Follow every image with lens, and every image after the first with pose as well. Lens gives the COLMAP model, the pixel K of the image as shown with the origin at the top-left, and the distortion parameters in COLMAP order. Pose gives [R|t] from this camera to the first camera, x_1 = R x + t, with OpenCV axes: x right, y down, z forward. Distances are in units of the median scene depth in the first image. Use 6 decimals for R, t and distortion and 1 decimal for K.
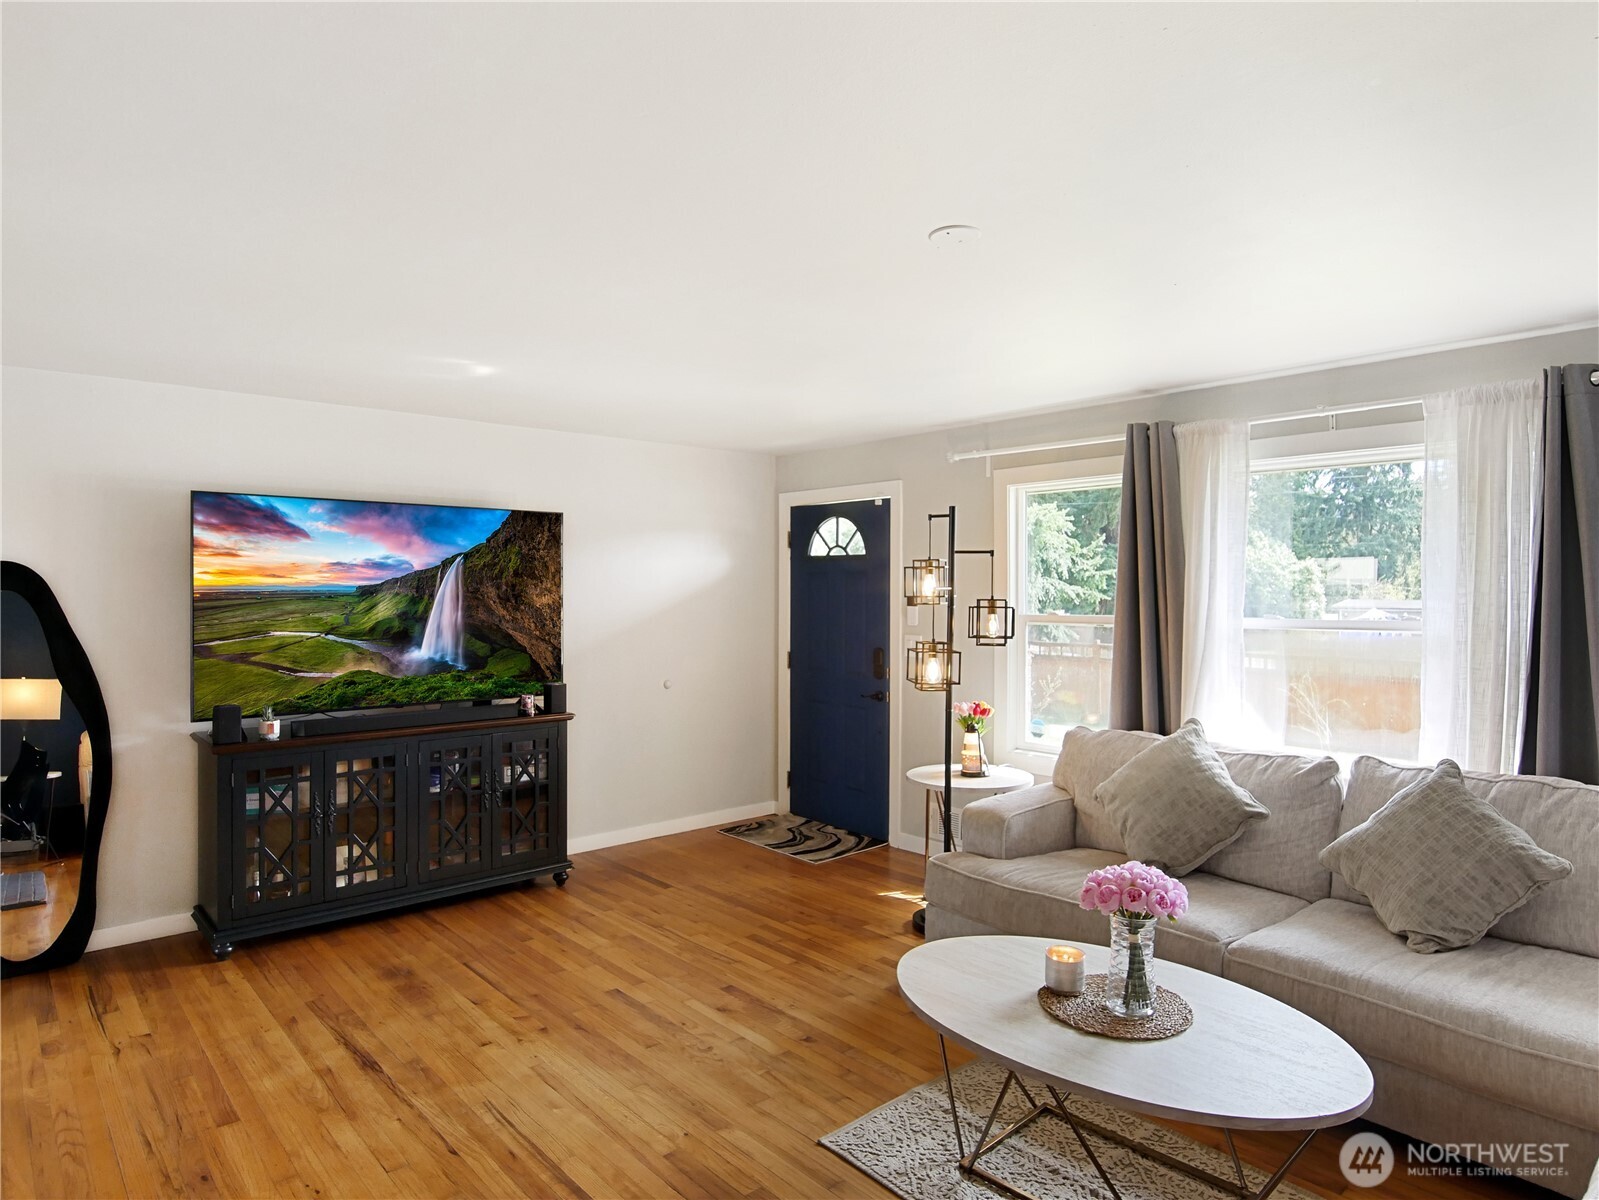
lens RADIAL K [[950.0, 0, 799.5], [0, 950.0, 600.0], [0, 0, 1]] dist [-0.043602, 0.002694]
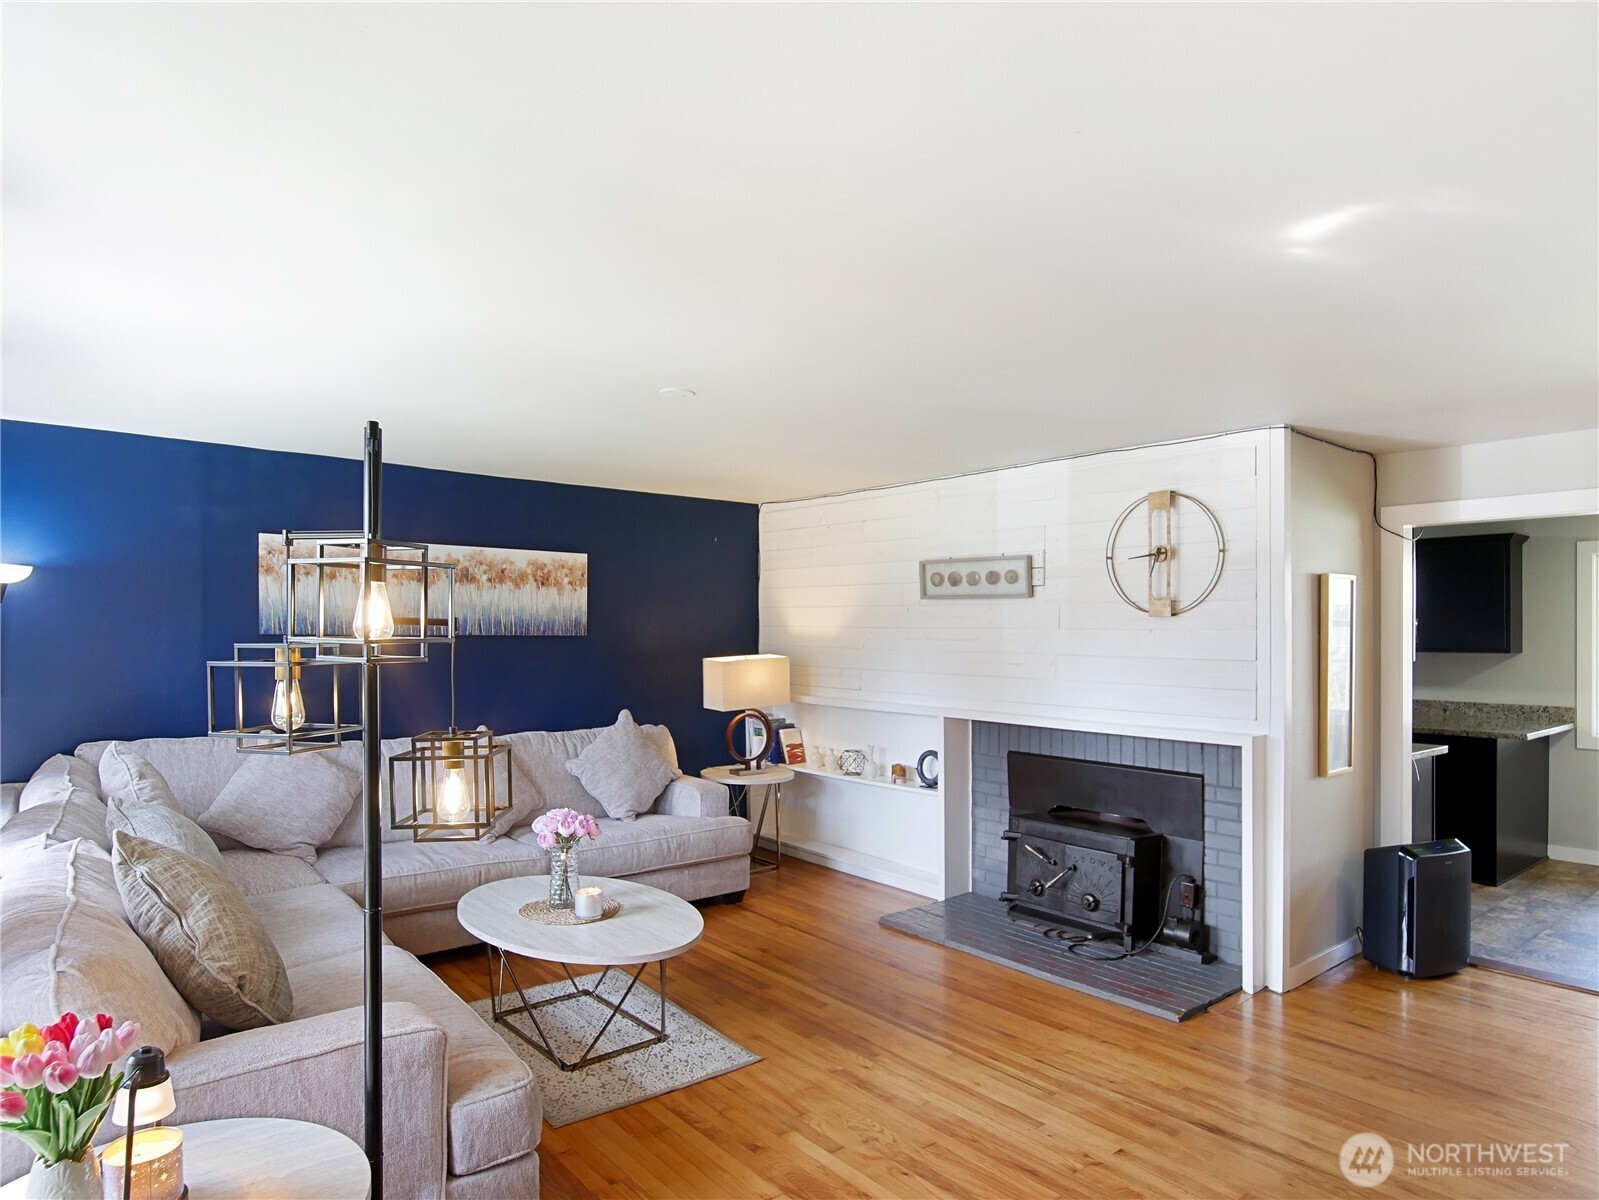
lens RADIAL K [[974.3, 0, 770.6], [0, 974.3, 604.7], [0, 0, 1]] dist [-0.003104, -0.000381]
pose [[-0.997937, -0.006230, 0.063900, -0.045627], [-0.007914, 0.999627, -0.026147, -0.009113], [-0.063713, -0.026599, -0.997614, 1.431982]]
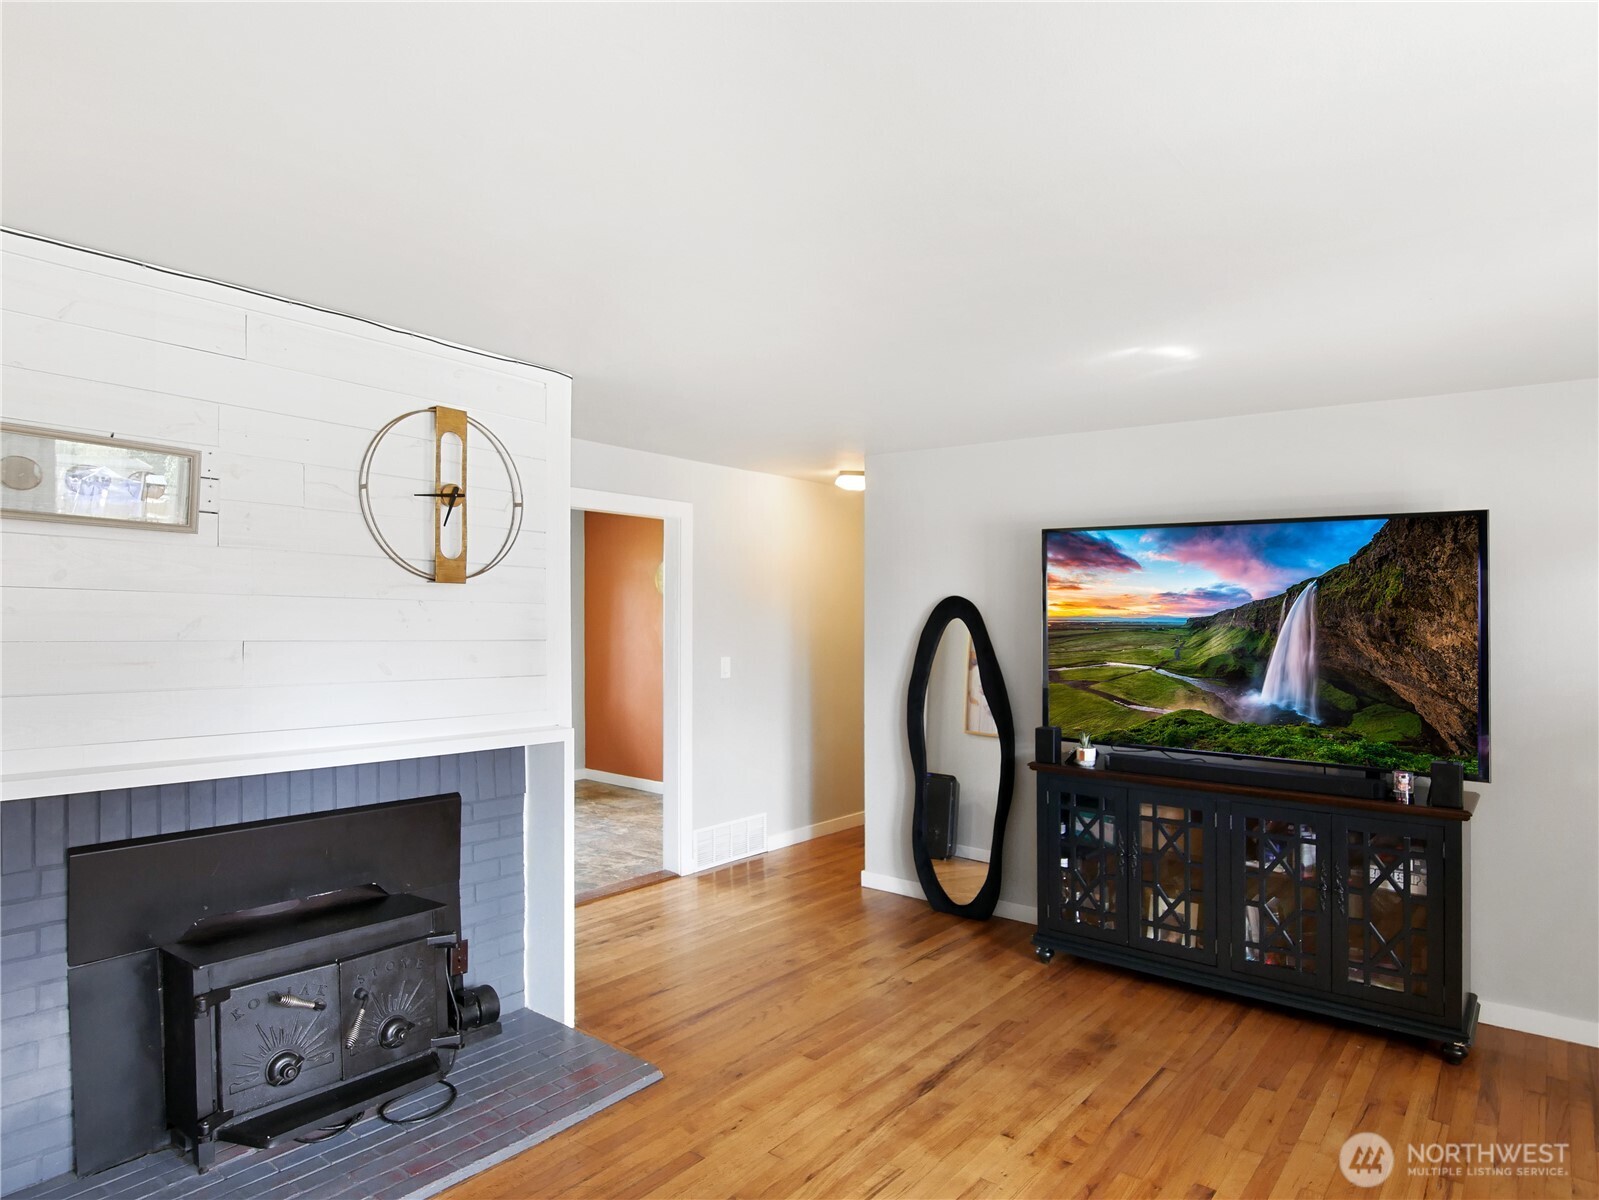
lens RADIAL K [[950.2, 0, 816.9], [0, 950.2, 597.9], [0, 0, 1]] dist [-0.007804, -0.000856]
pose [[0.178496, -0.015067, -0.983825, 0.382969], [-0.022754, 0.999552, -0.019436, -0.008209], [0.983677, 0.025856, 0.178073, 0.478570]]
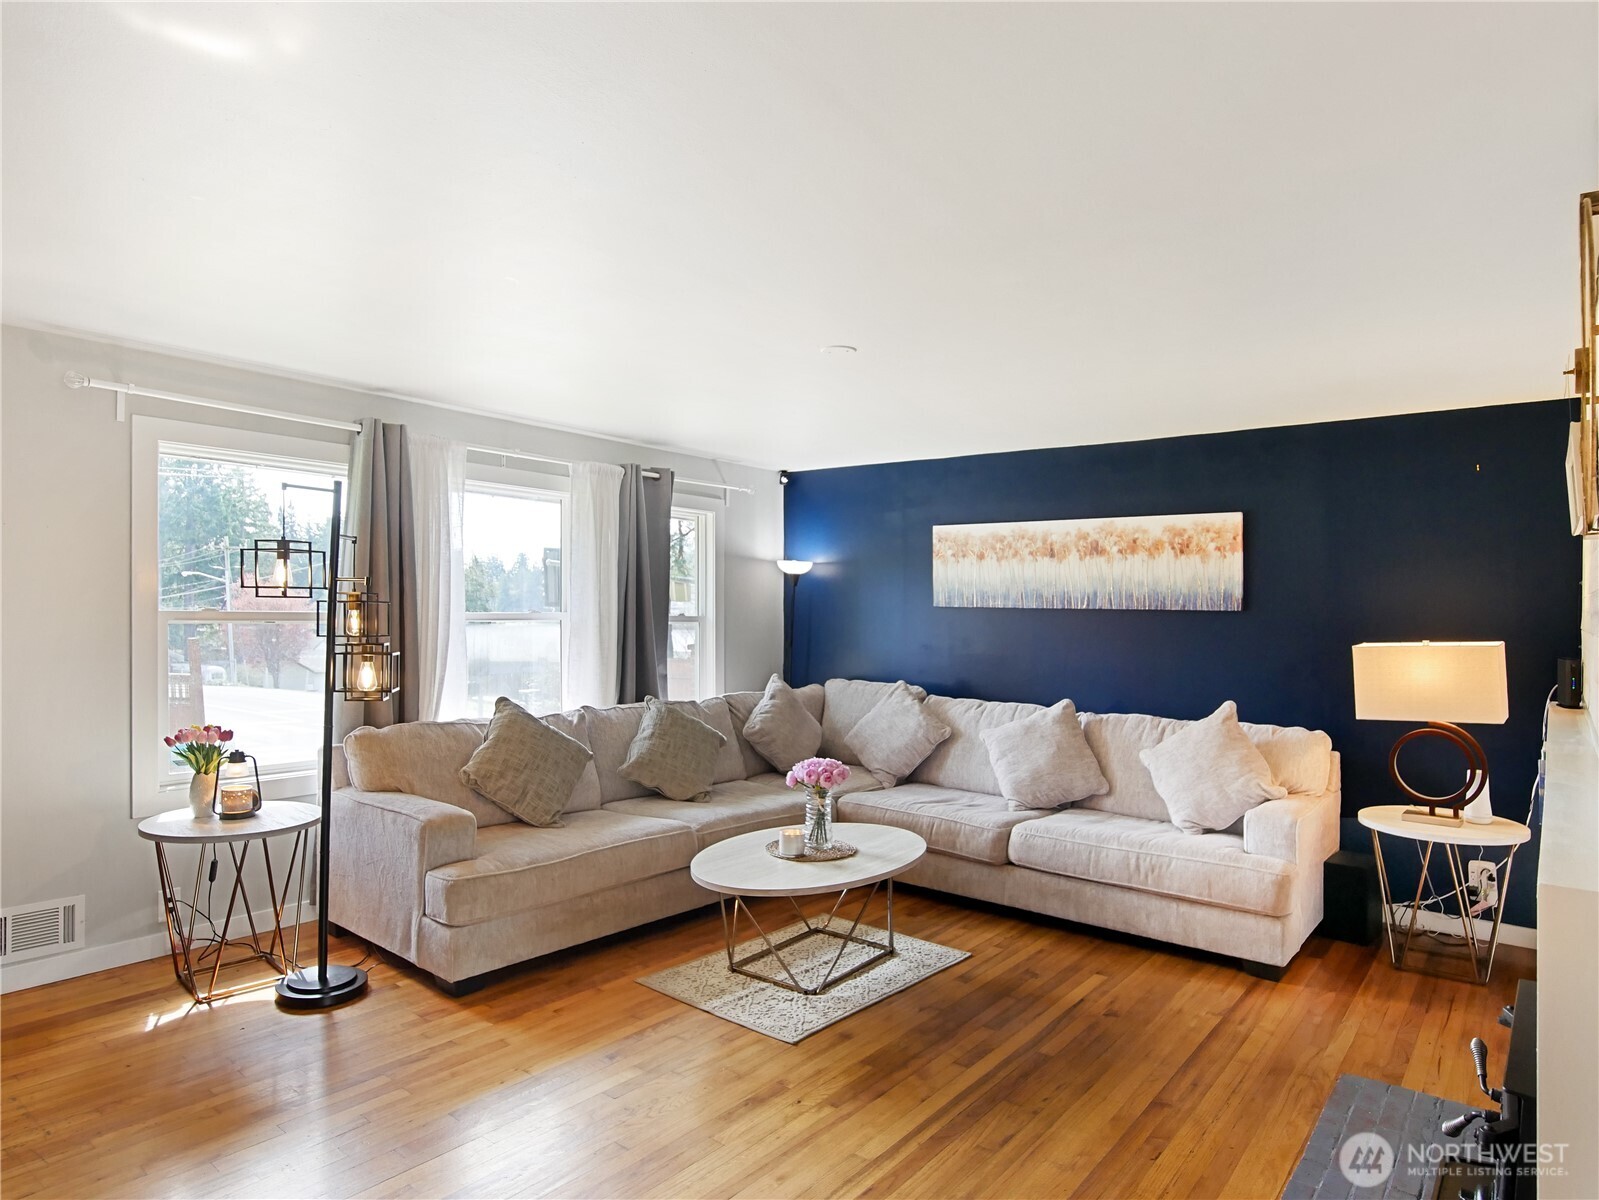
lens RADIAL K [[935.5, 0, 806.2], [0, 935.5, 593.4], [0, 0, 1]] dist [-0.008378, 0.000006]
pose [[-0.166686, 0.013324, 0.985920, -0.721048], [-0.016672, 0.999728, -0.016329, 0.007311], [-0.985869, -0.019159, -0.166418, 0.725974]]
